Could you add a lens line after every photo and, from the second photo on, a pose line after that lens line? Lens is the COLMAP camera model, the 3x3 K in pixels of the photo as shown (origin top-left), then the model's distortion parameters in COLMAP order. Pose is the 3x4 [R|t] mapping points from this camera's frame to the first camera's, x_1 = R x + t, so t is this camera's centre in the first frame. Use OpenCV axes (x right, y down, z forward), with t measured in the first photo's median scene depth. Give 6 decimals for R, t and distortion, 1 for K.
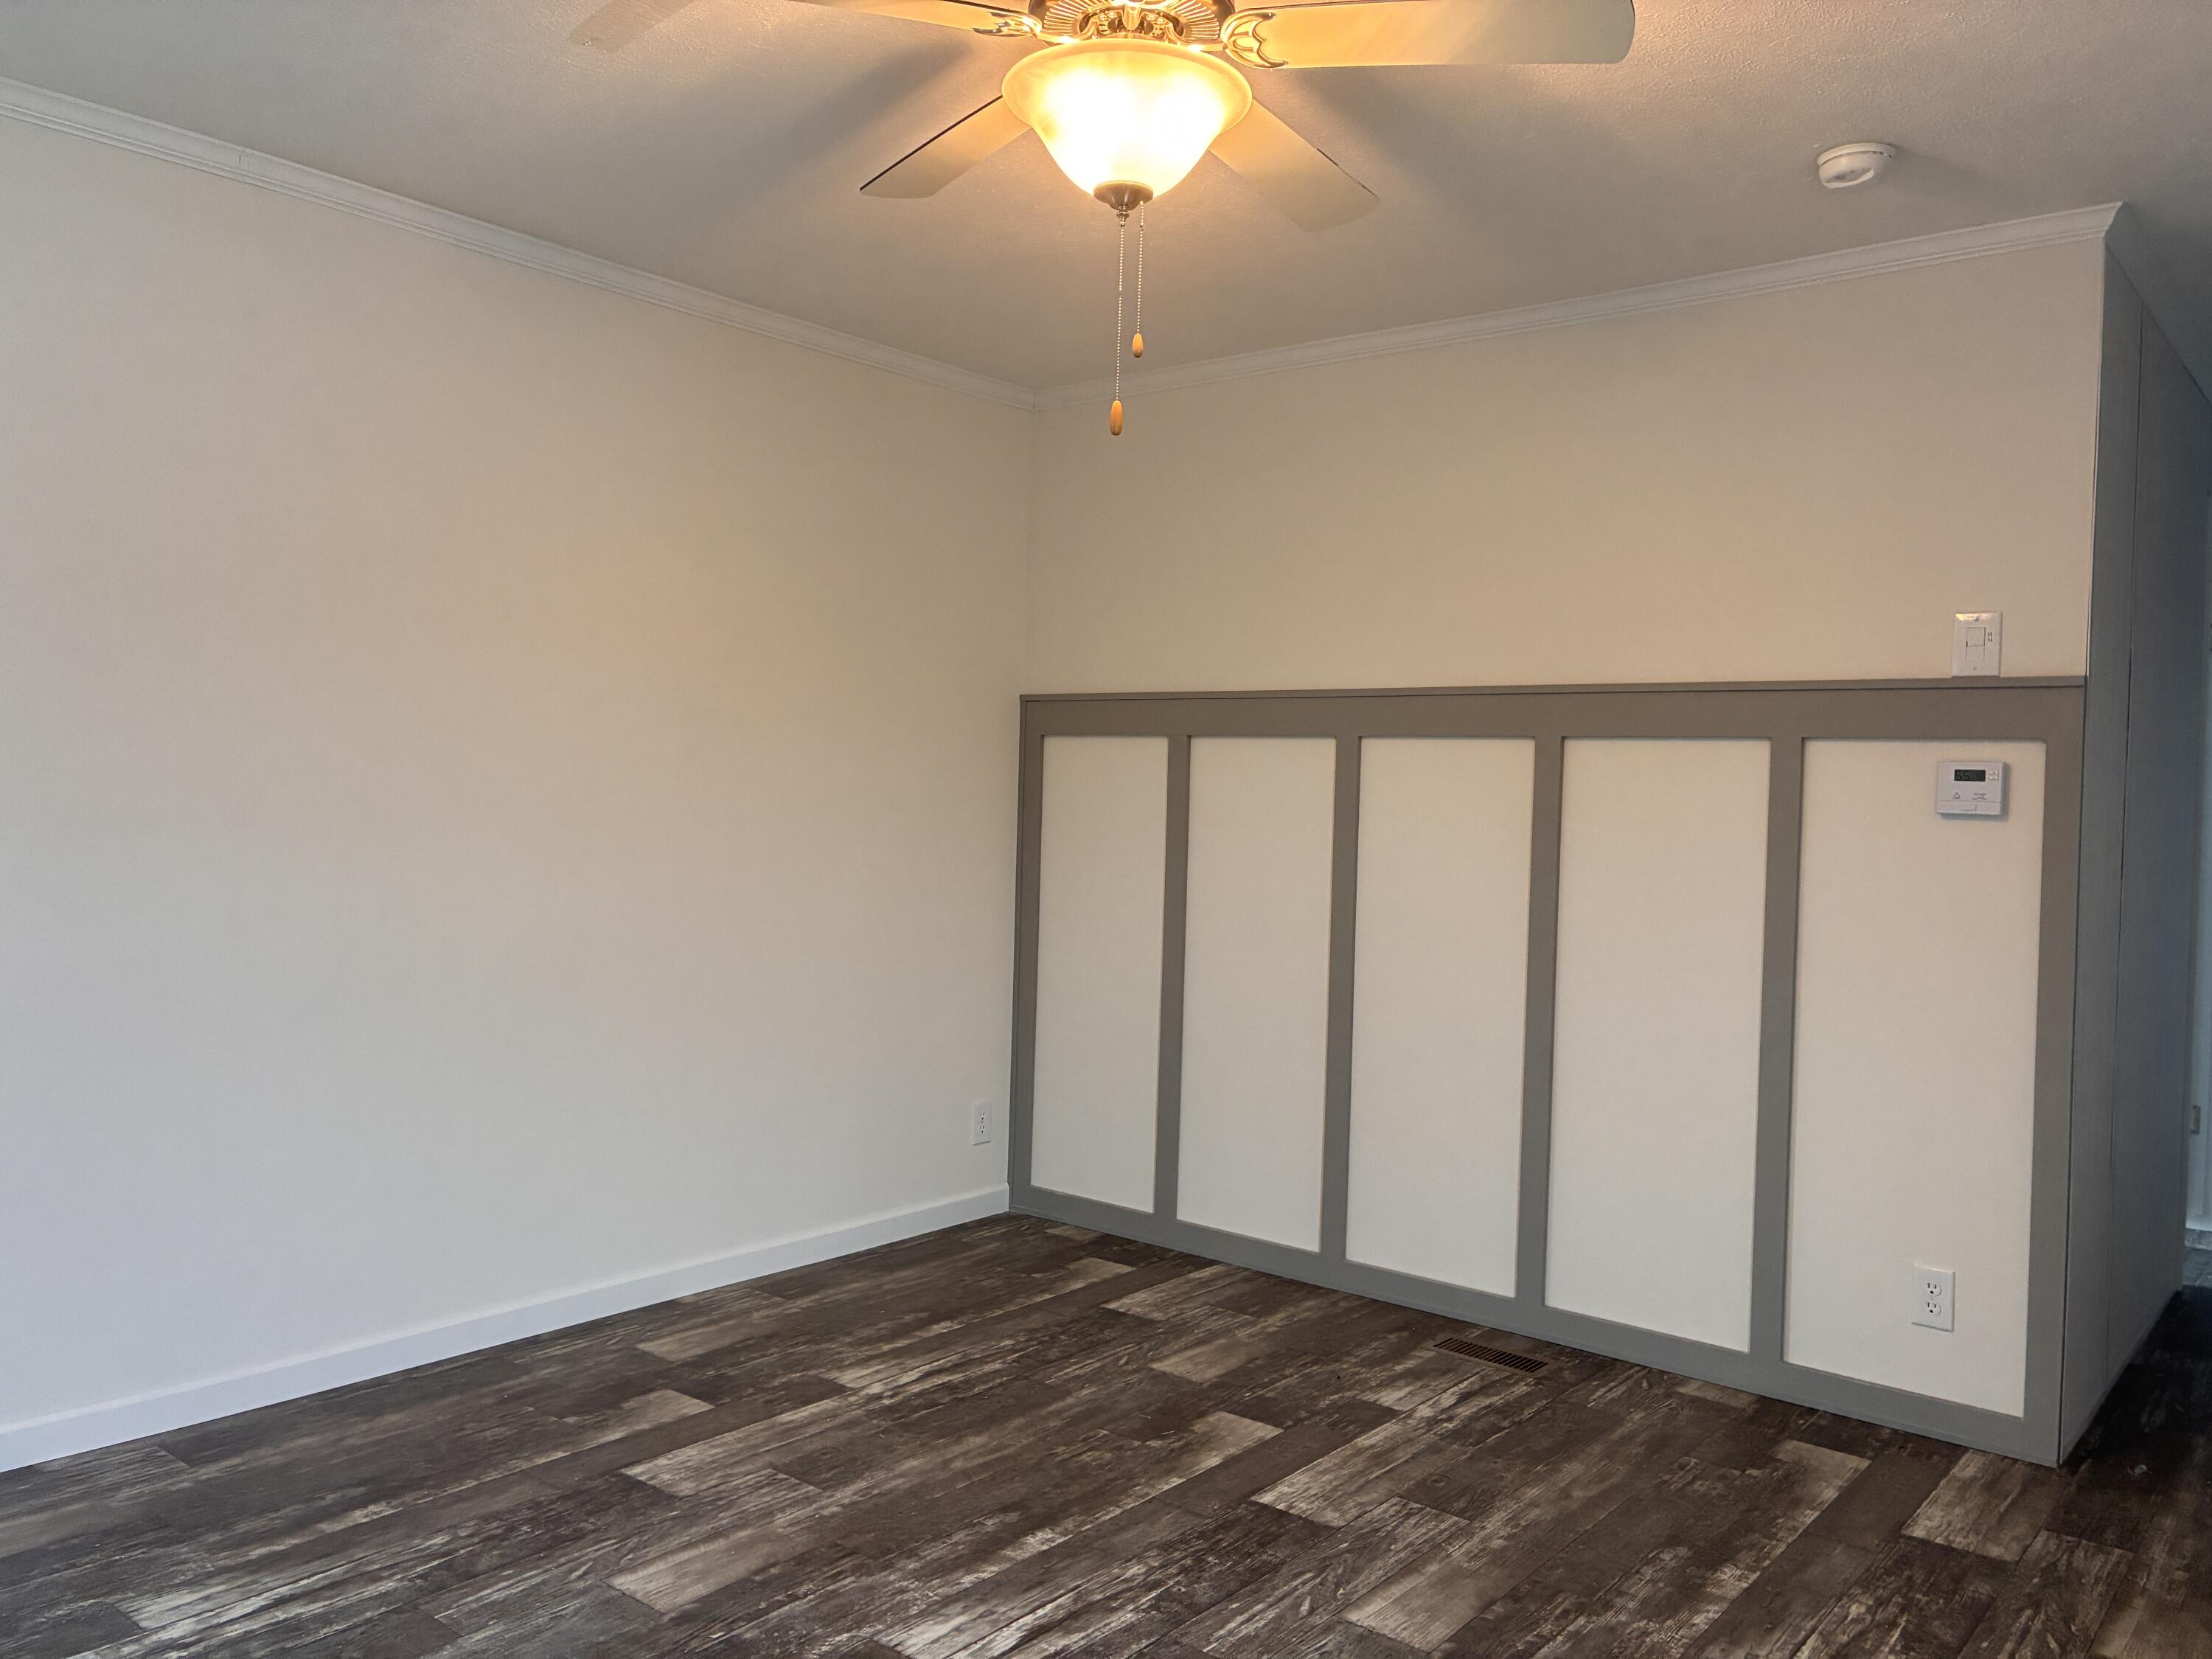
lens RADIAL K [[1672.9, 0, 1132.3], [0, 1672.9, 808.8], [0, 0, 1]] dist [0.025072, -0.008389]
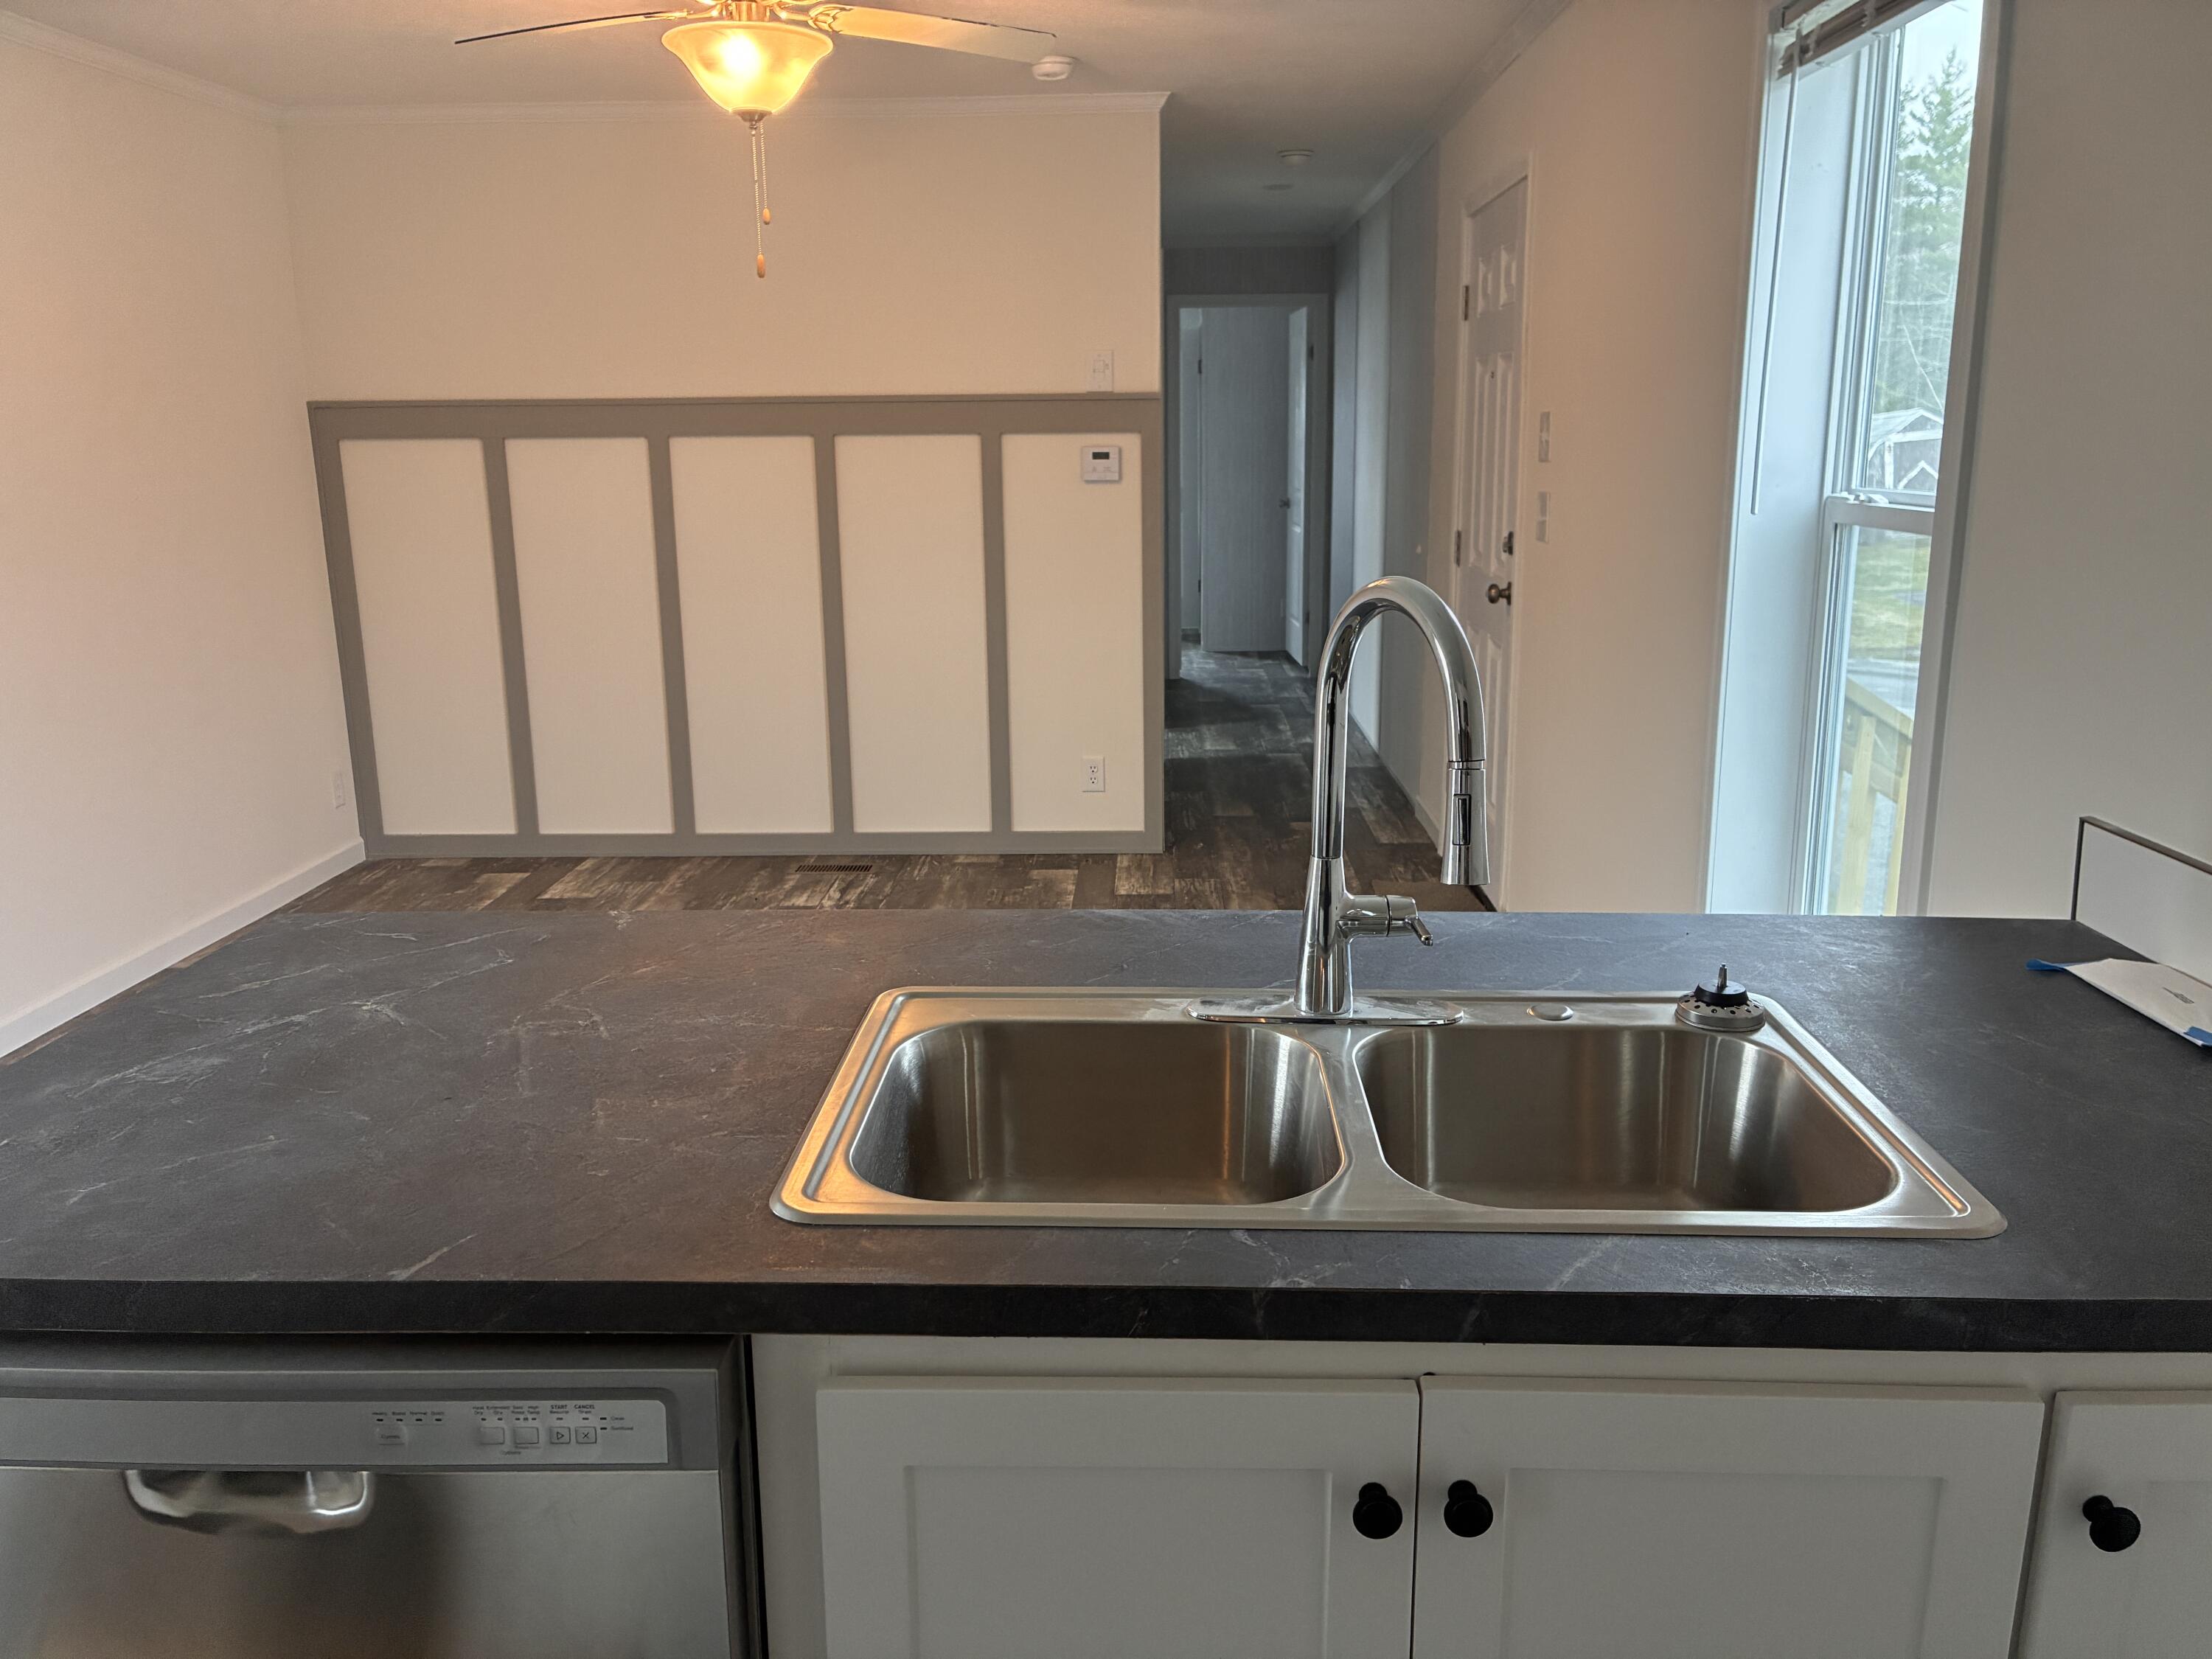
lens RADIAL K [[1672.9, 0, 1132.3], [0, 1672.9, 808.8], [0, 0, 1]] dist [0.025072, -0.008389]
pose [[0.790859, -0.172775, 0.587104, -0.514631], [0.041372, 0.972221, 0.230378, -0.063019], [-0.610598, -0.157907, 0.776038, -0.345784]]
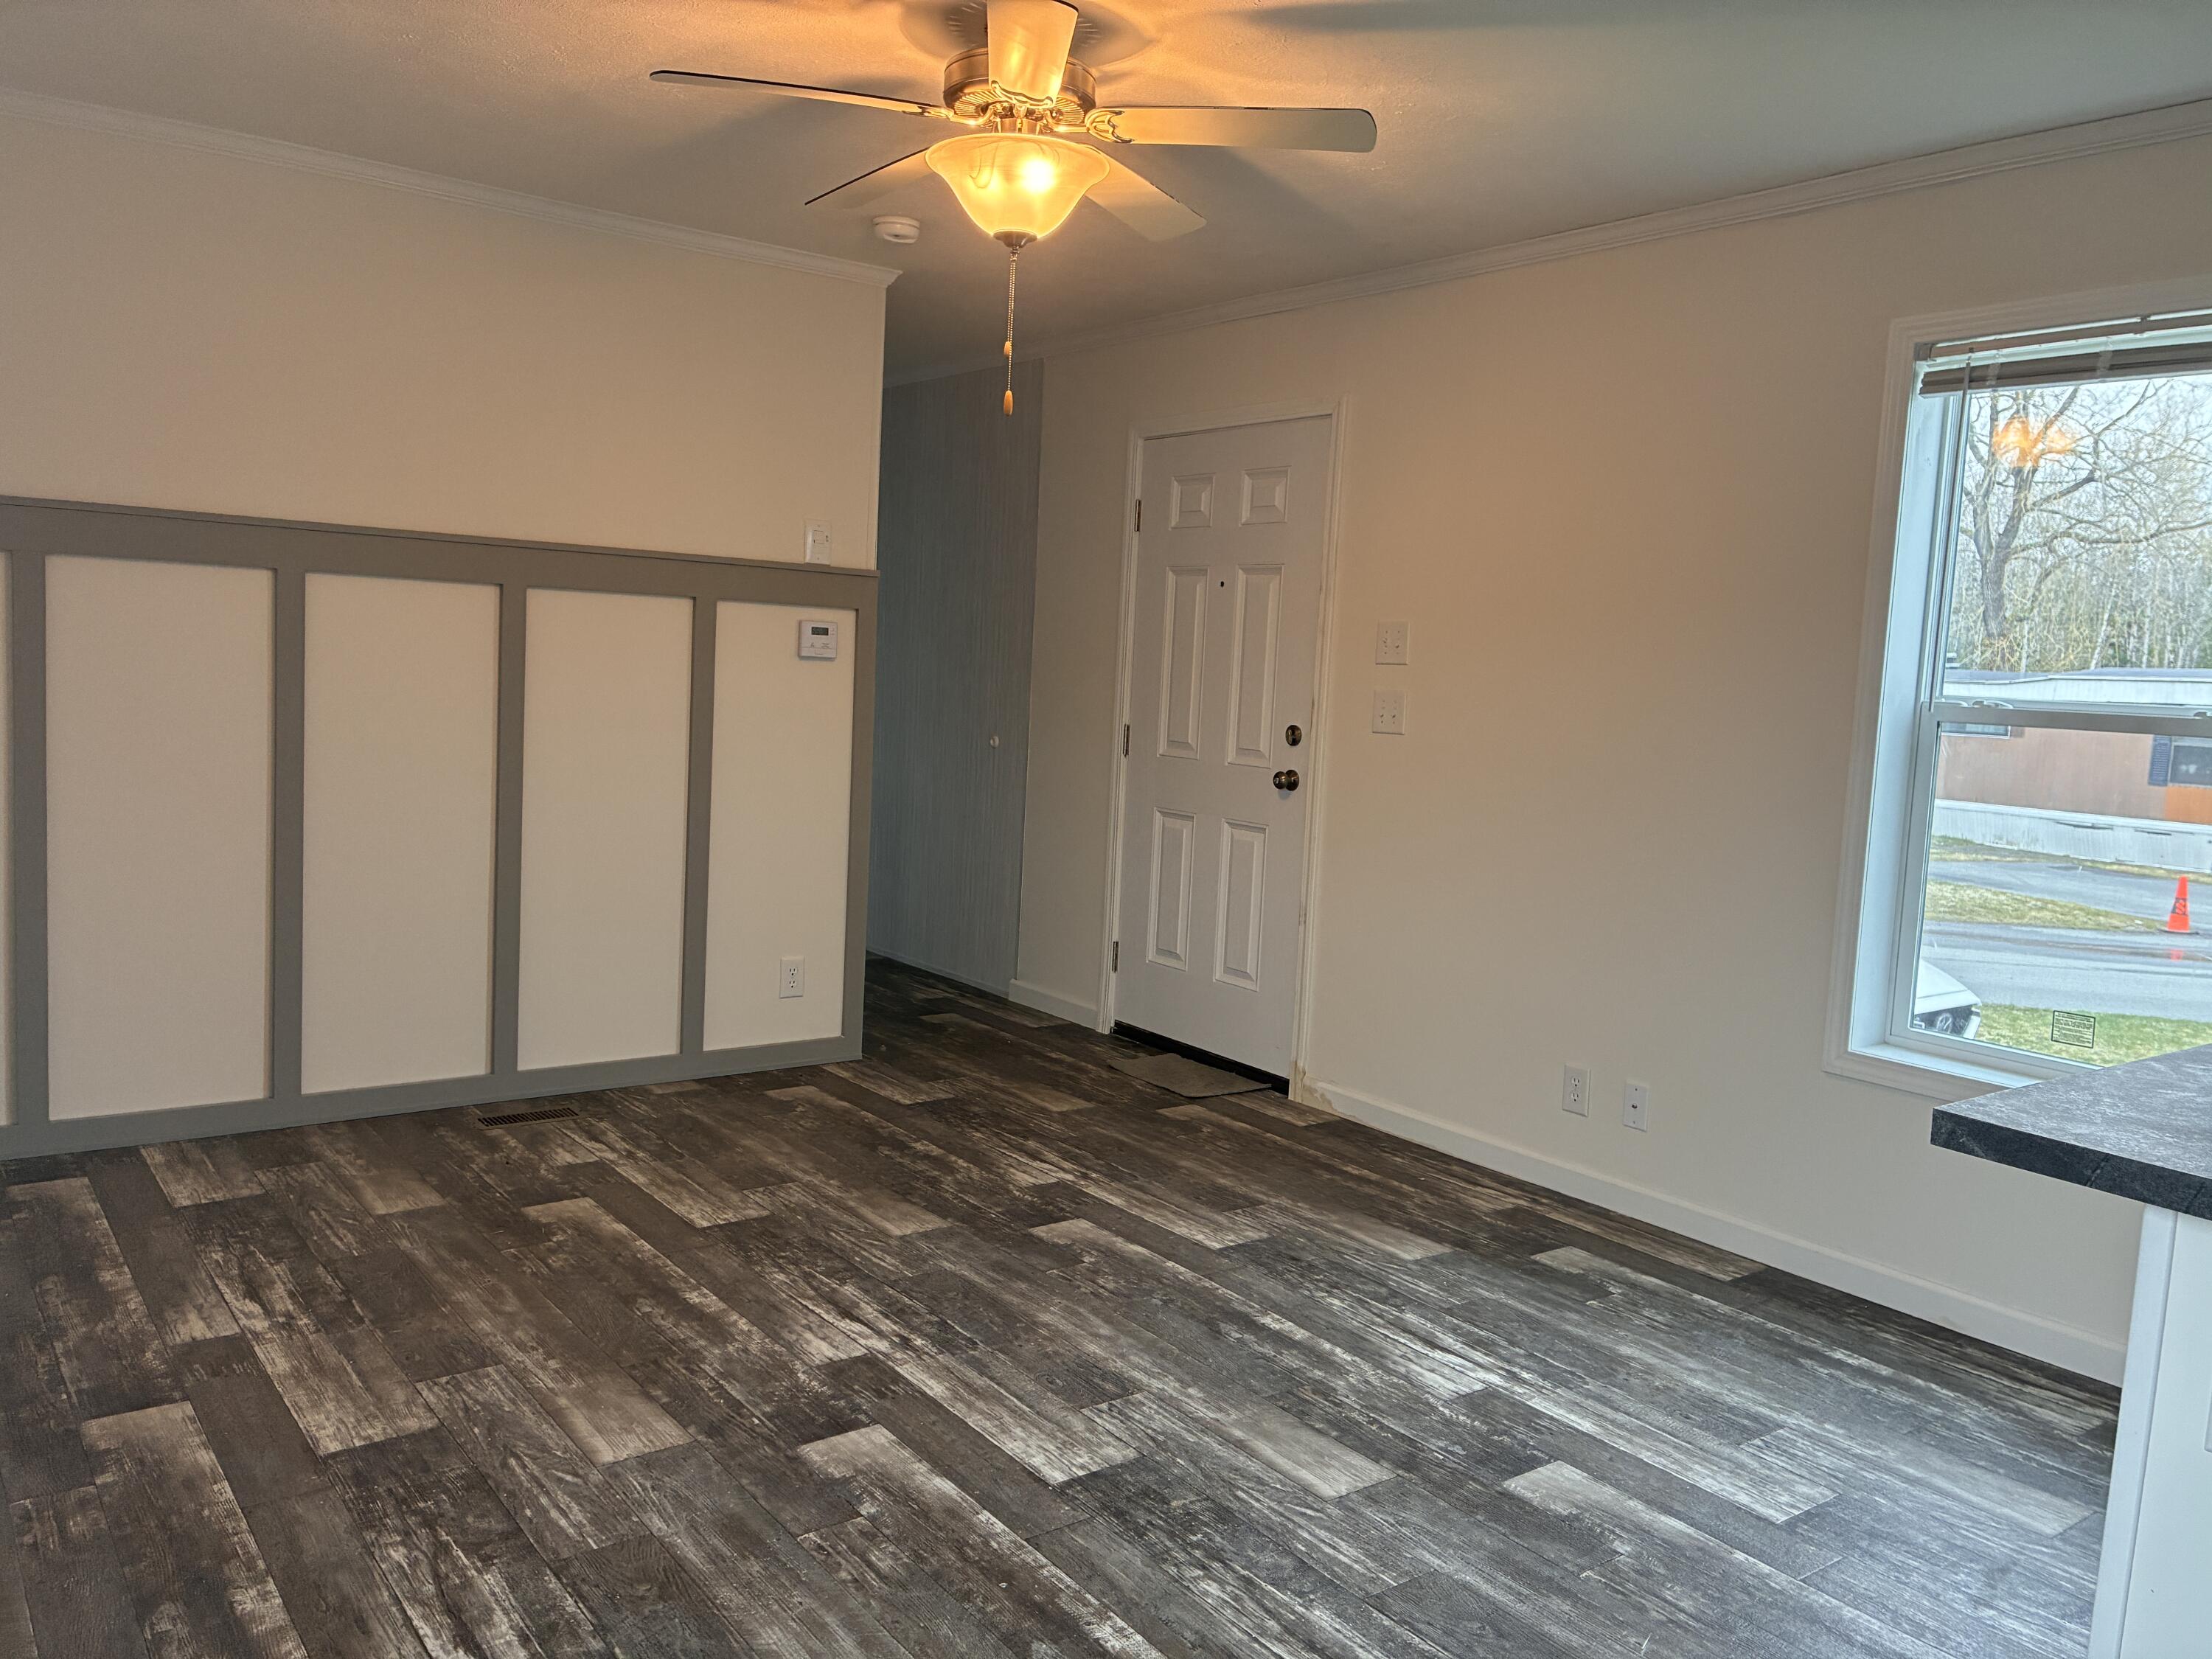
lens RADIAL K [[1659.0, 0, 1123.8], [0, 1659.0, 811.5], [0, 0, 1]] dist [0.079641, -0.086275]
pose [[0.251393, -0.106314, 0.962029, -0.938464], [-0.035631, 0.992259, 0.118966, -0.049724], [-0.967229, -0.064185, 0.245659, 0.382242]]
